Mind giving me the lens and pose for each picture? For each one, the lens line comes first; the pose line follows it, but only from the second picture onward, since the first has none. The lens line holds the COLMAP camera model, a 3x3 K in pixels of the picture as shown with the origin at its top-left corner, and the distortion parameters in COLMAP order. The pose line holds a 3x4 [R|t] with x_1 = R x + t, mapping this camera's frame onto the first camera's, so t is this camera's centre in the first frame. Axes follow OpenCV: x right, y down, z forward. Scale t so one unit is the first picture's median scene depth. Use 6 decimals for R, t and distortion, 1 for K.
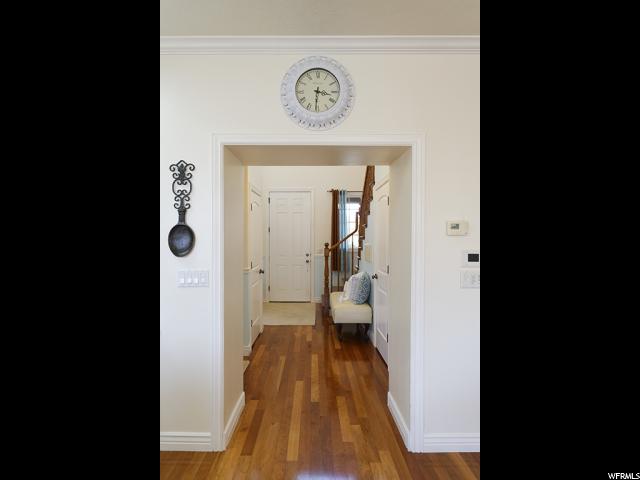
lens RADIAL K [[446.9, 0, 318.3], [0, 446.9, 231.4], [0, 0, 1]] dist [0.000336, 0.000963]
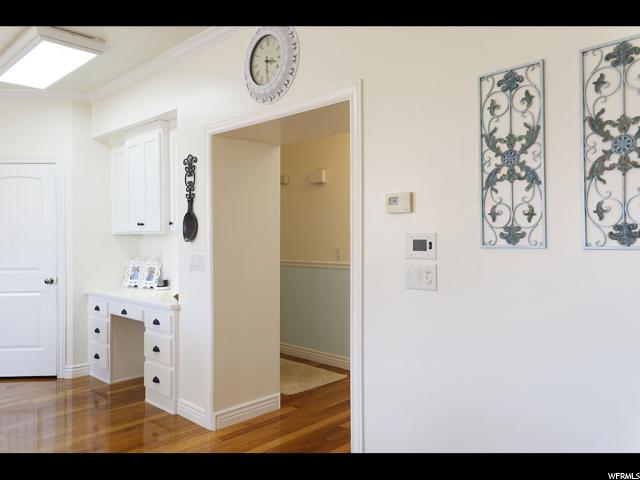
lens RADIAL K [[495.7, 0, 320.3], [0, 495.7, 231.2], [0, 0, 1]] dist [0.050651, 0.000881]
pose [[0.708031, -0.010963, -0.706096, 0.788073], [0.005337, 0.999934, -0.010173, 0.044680], [0.706161, 0.003434, 0.708043, 0.357117]]
